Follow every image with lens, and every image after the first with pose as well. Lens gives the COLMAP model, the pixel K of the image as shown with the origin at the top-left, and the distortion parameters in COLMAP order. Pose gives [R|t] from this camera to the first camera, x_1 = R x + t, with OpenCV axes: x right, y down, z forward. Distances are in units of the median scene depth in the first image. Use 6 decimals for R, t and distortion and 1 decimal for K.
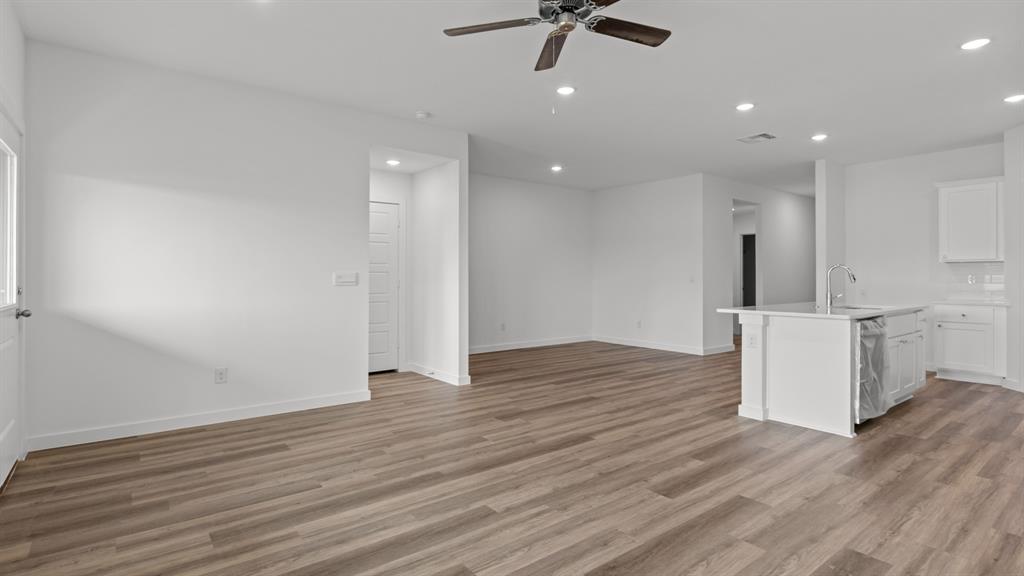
lens RADIAL K [[501.2, 0, 510.3], [0, 501.2, 278.6], [0, 0, 1]] dist [0.001049, -0.000048]
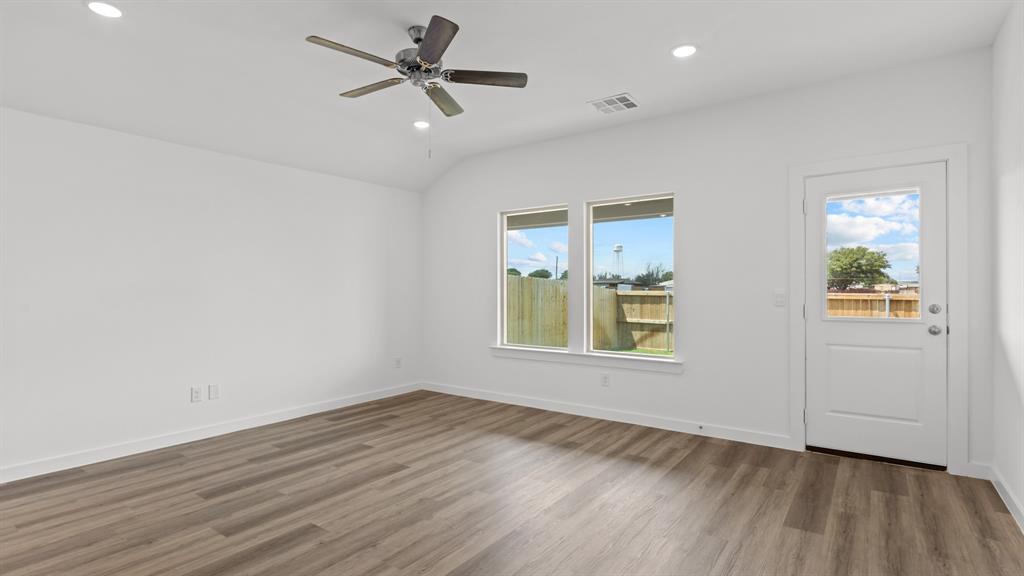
lens RADIAL K [[501.2, 0, 509.5], [0, 501.2, 292.6], [0, 0, 1]] dist [0.001049, -0.000048]
pose [[-0.962641, 0.001609, -0.270776, 0.210888], [-0.000834, 0.999960, 0.008907, -0.021225], [0.270779, 0.008800, -0.962601, 2.036235]]
